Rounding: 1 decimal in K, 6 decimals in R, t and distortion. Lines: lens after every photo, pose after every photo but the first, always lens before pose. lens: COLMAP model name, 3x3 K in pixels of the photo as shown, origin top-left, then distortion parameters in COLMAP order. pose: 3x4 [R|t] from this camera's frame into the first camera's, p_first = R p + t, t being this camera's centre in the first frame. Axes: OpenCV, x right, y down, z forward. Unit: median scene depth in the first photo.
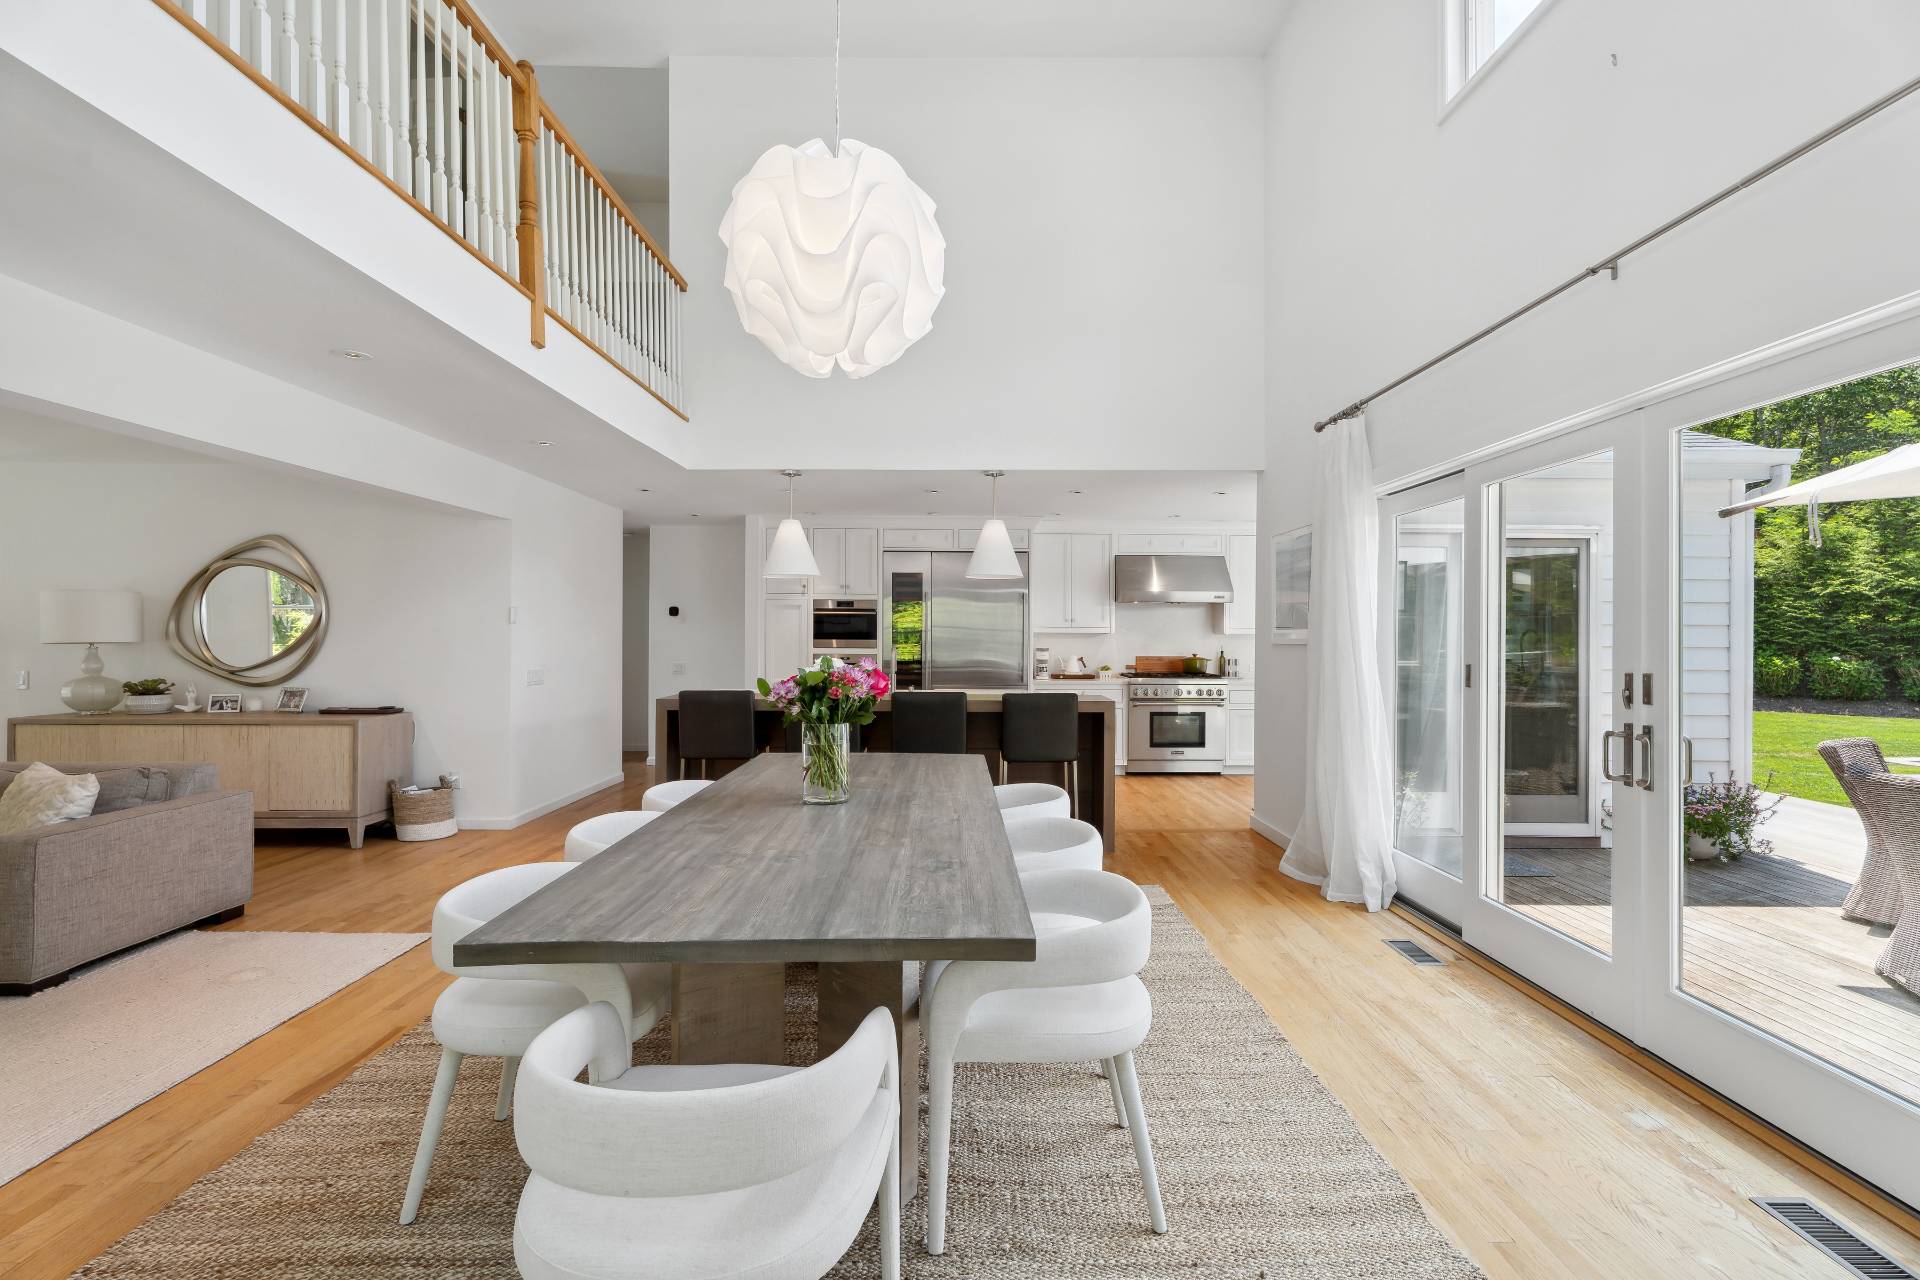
lens RADIAL K [[852.6, 0, 960.0], [0, 852.6, 640.0], [0, 0, 1]] dist [-0.000767, -0.000021]
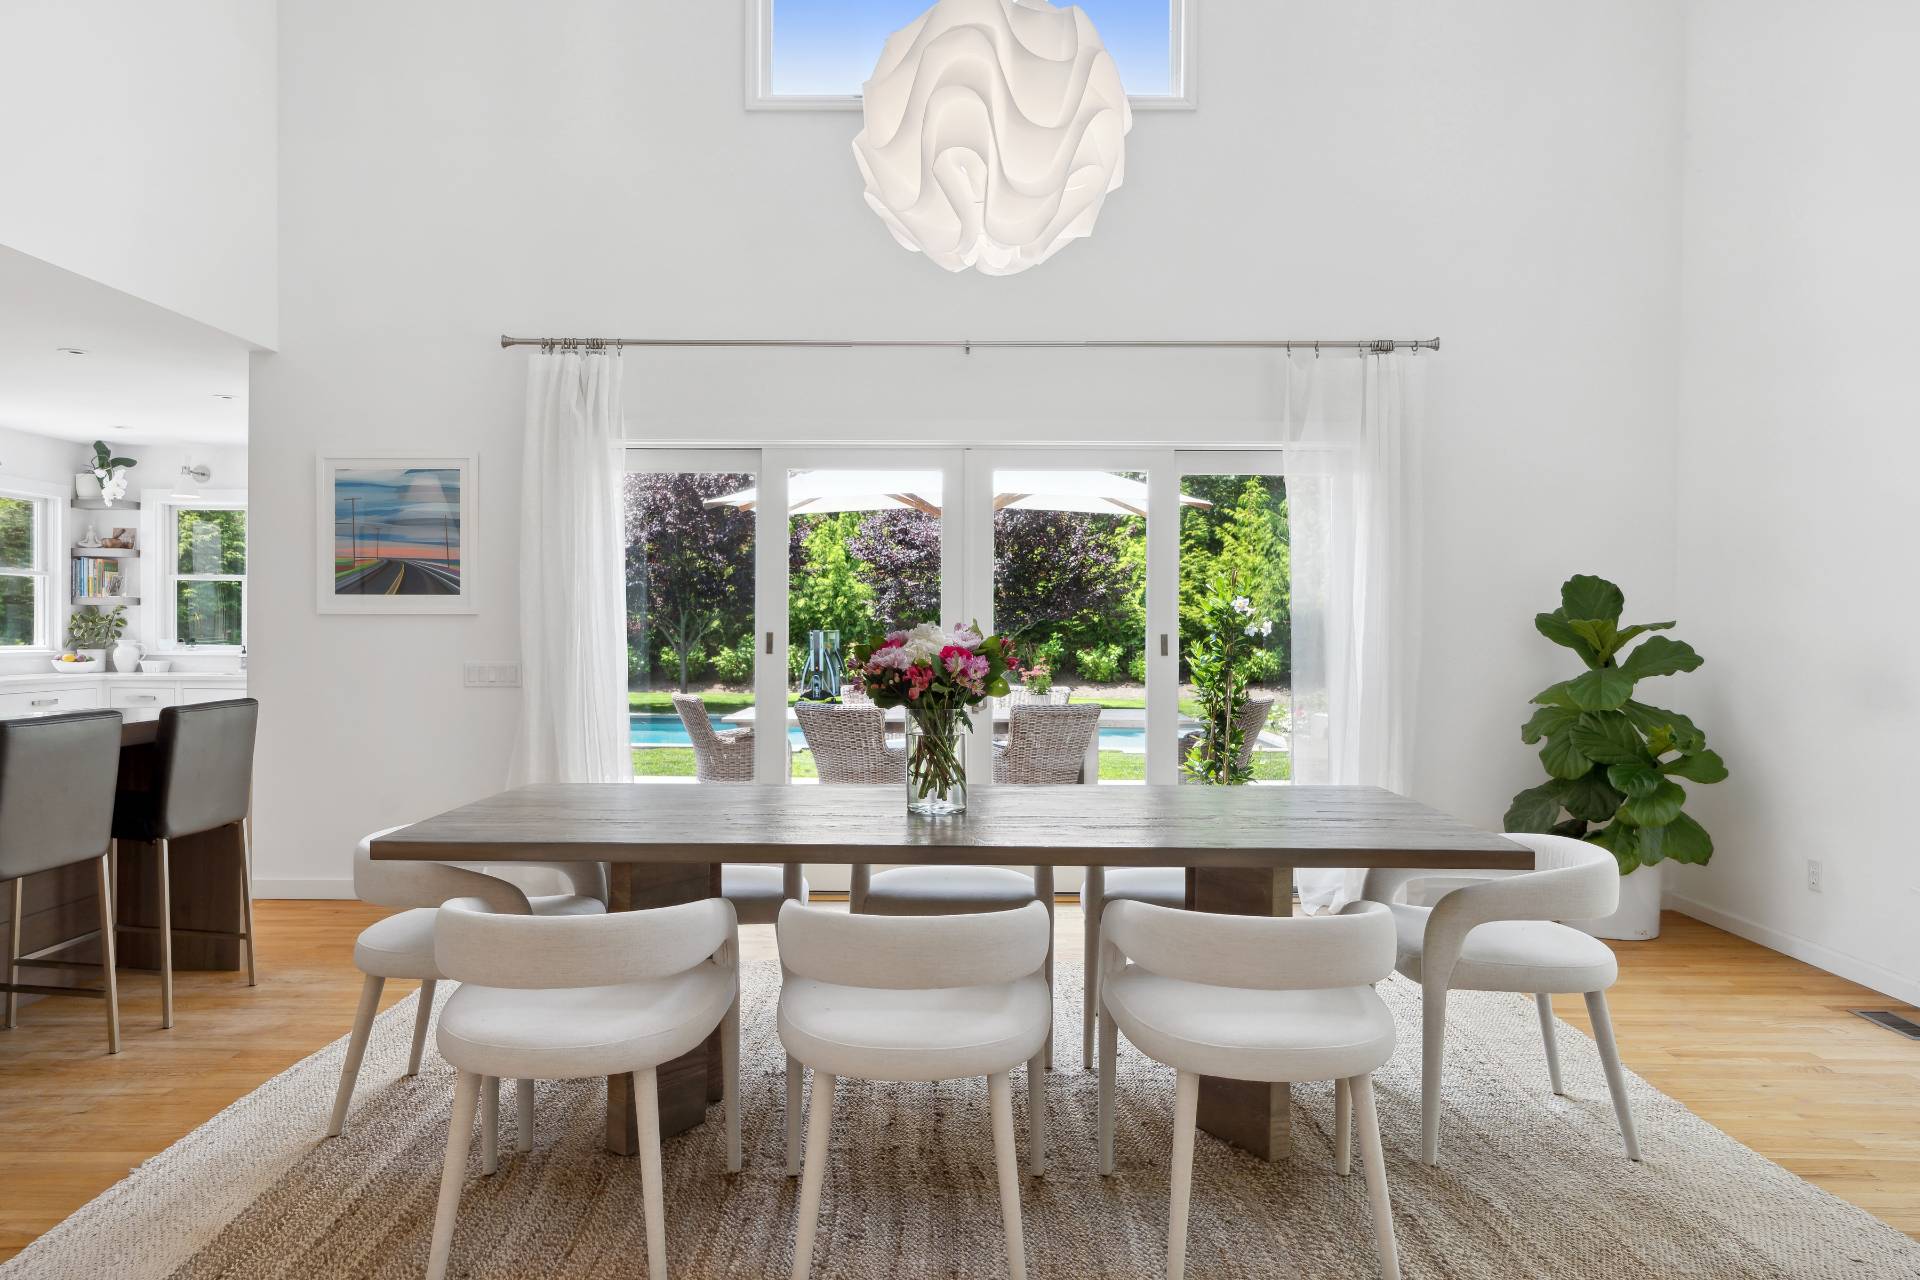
lens RADIAL K [[1282.6, 0, 960.0], [0, 1282.6, 640.0], [0, 0, 1]] dist [-0.026192, 0.037212]
pose [[0.010813, -0.012666, 0.999861, -0.452500], [-0.003117, 0.999914, 0.012700, 0.006993], [-0.999937, -0.003254, 0.010772, 0.323528]]
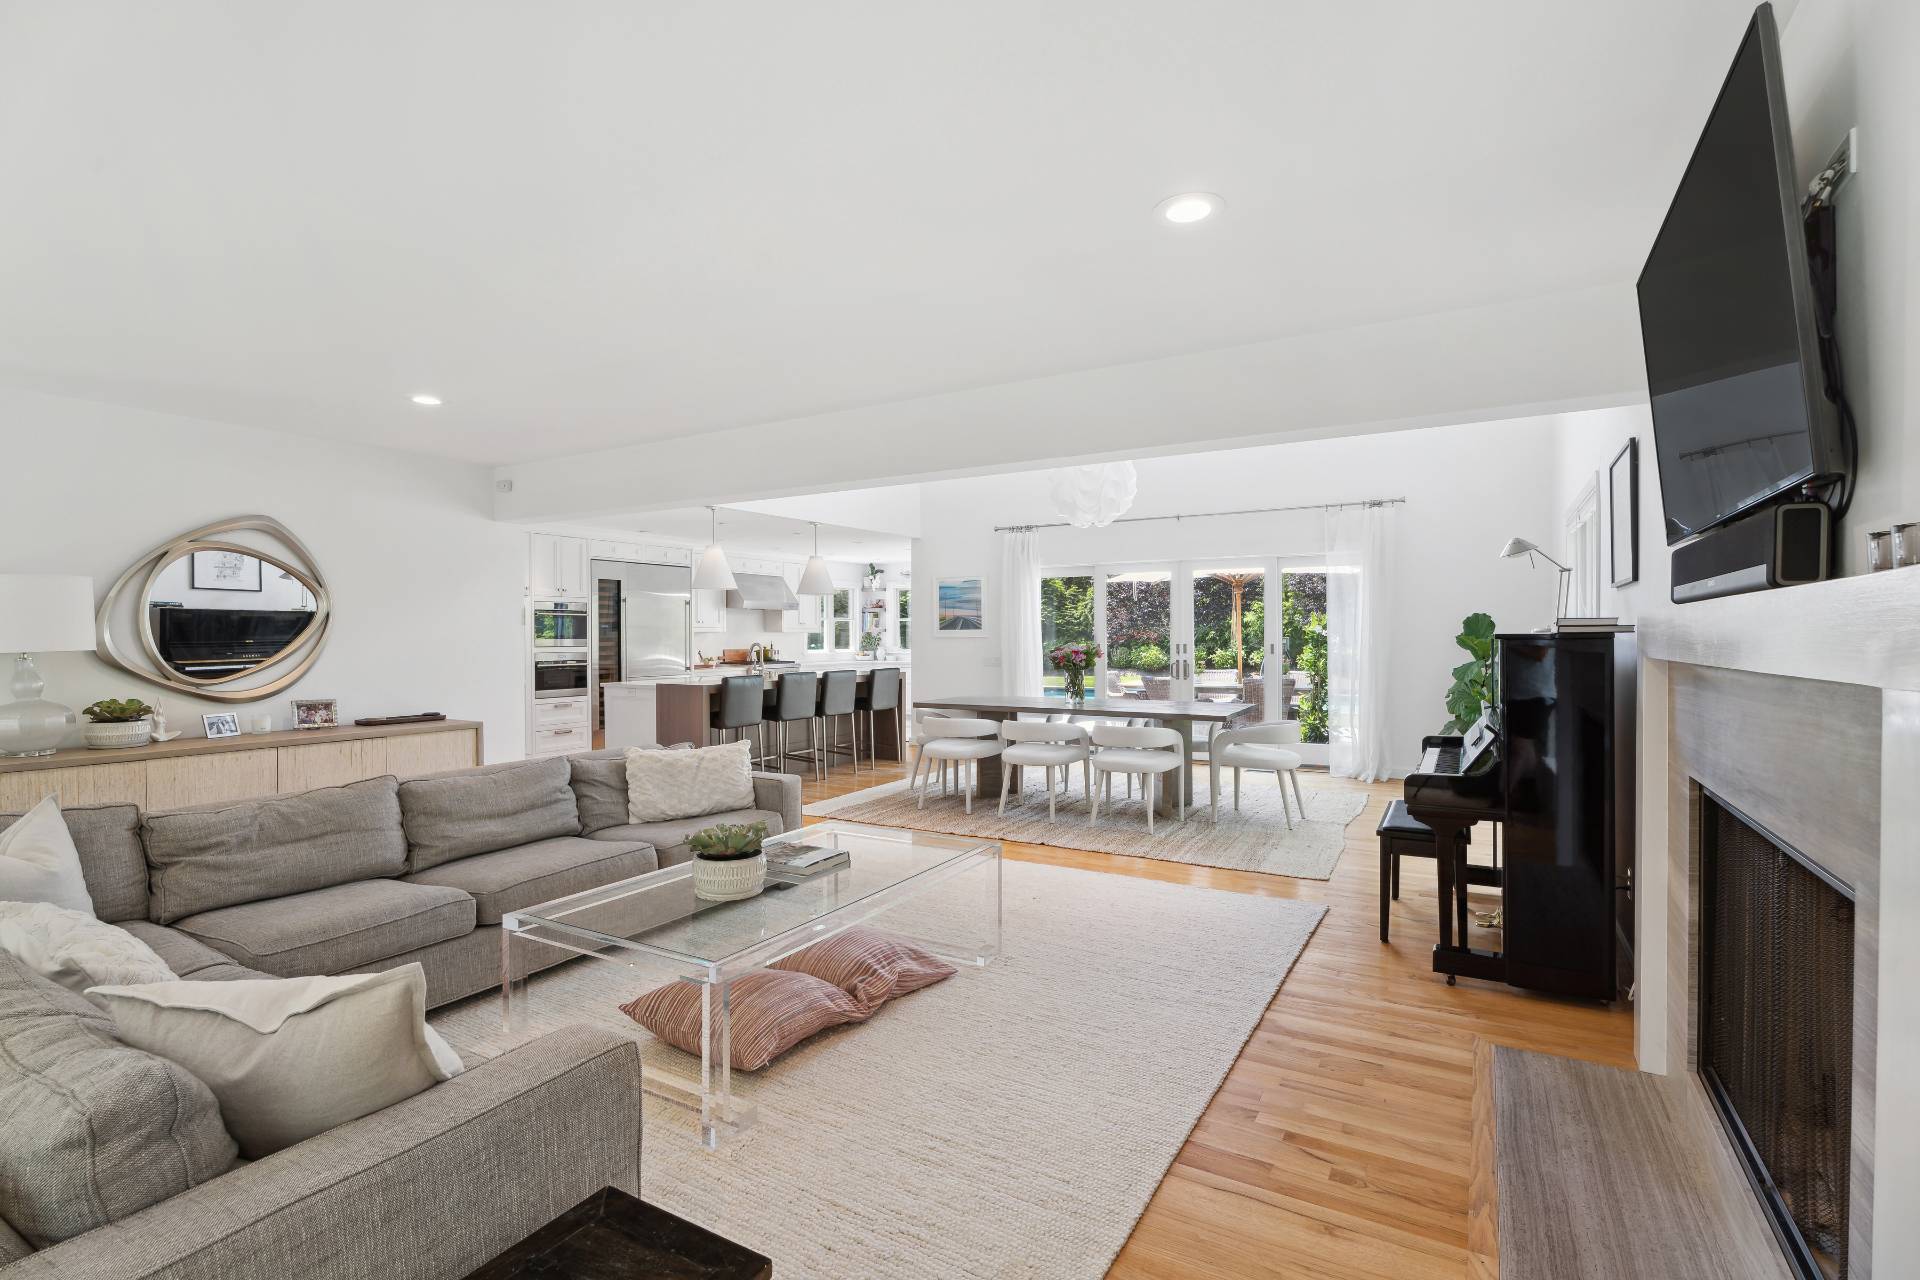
lens RADIAL K [[905.3, 0, 945.7], [0, 905.3, 635.1], [0, 0, 1]] dist [-0.011193, 0.000195]
pose [[0.517284, -0.006640, 0.855788, -0.859477], [0.008562, 0.999960, 0.002583, -0.004025], [-0.855771, 0.005991, 0.517320, -0.004998]]
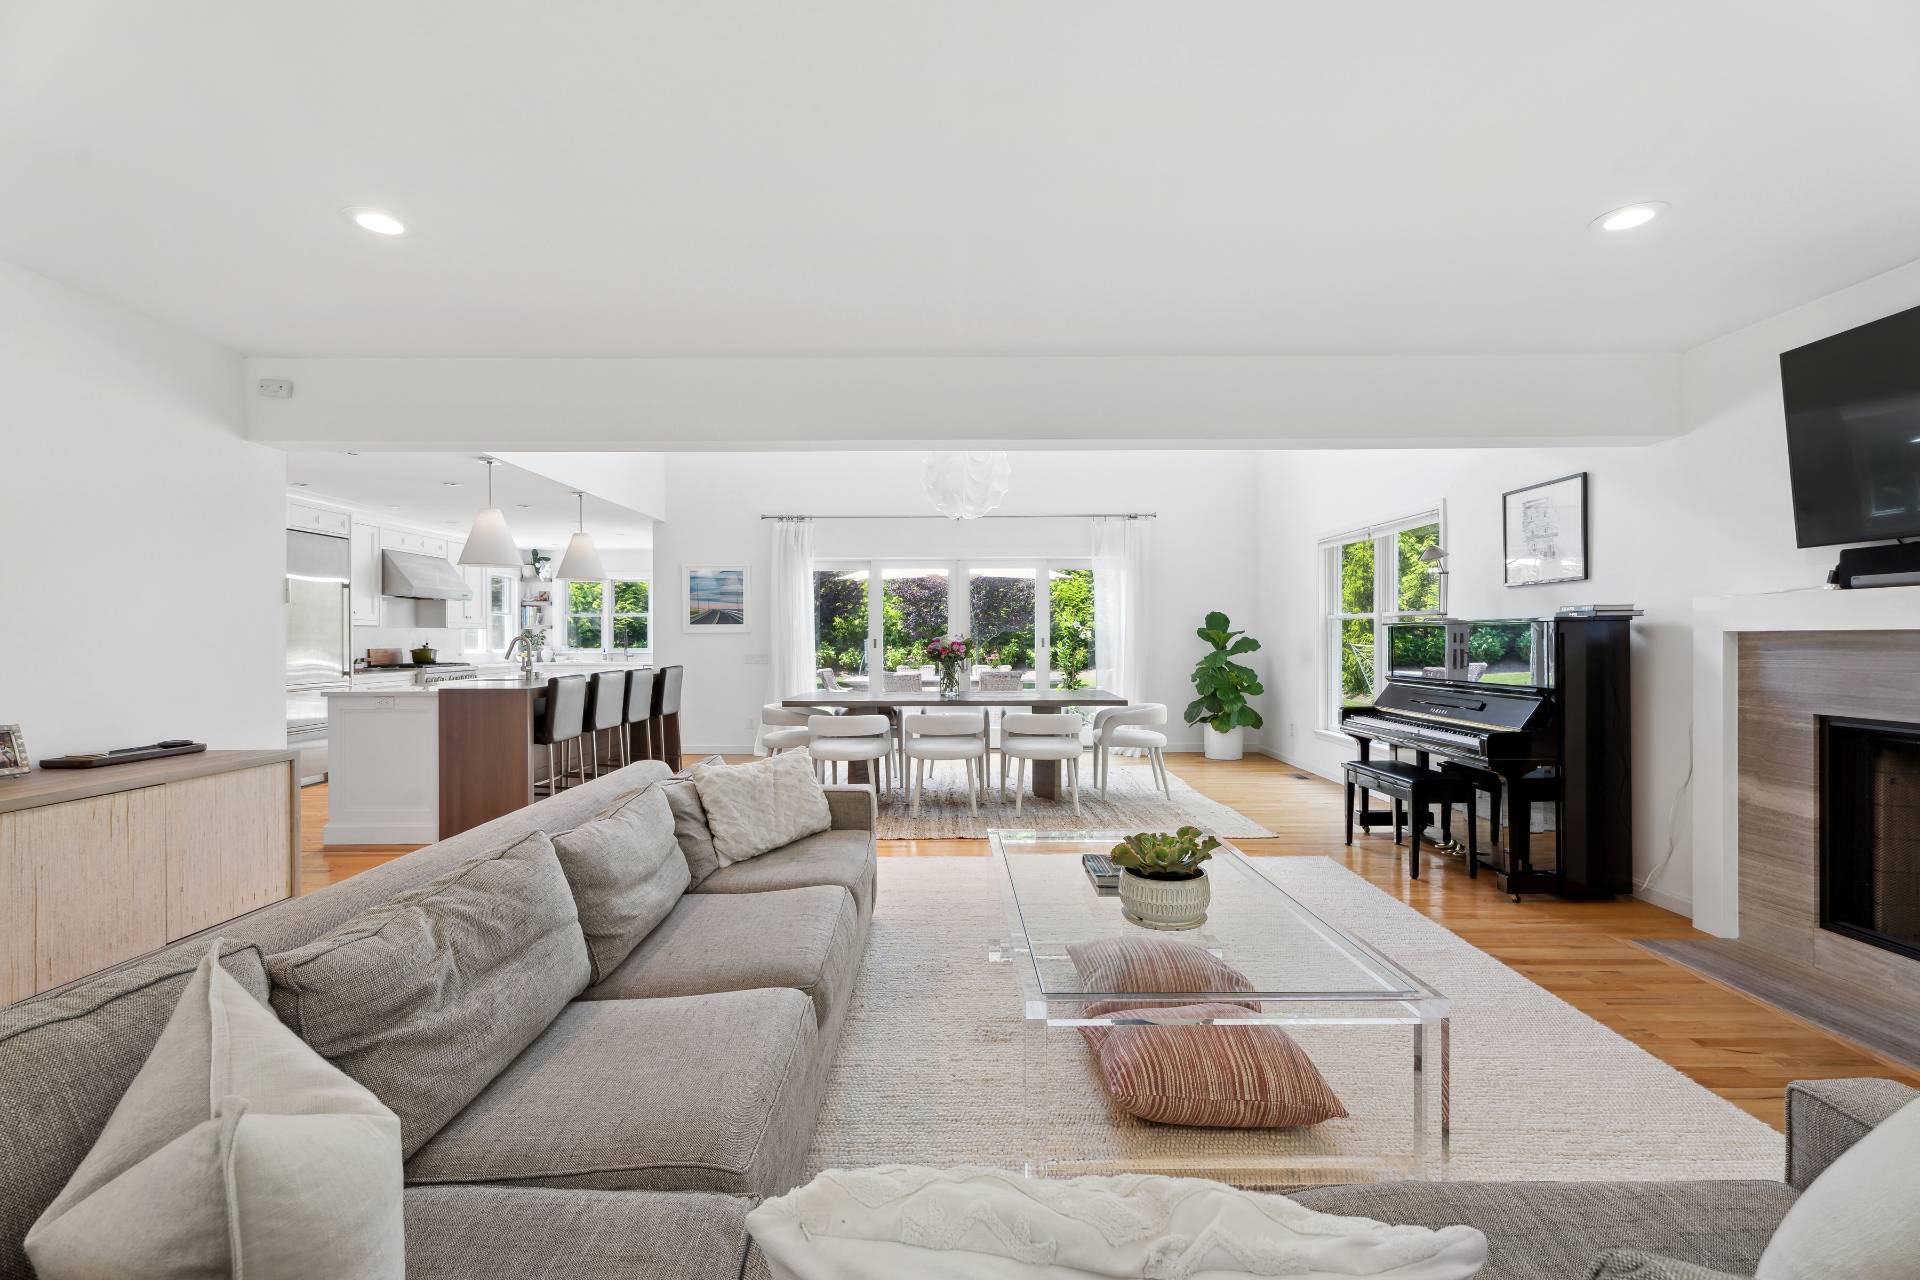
lens RADIAL K [[870.3, 0, 960.0], [0, 870.3, 640.0], [0, 0, 1]] dist [0.000880, 0.000283]
pose [[0.004525, -0.007254, 0.999963, -0.877570], [0.006679, 0.999952, 0.007224, 0.006077], [-0.999967, 0.006646, 0.004573, 0.321138]]
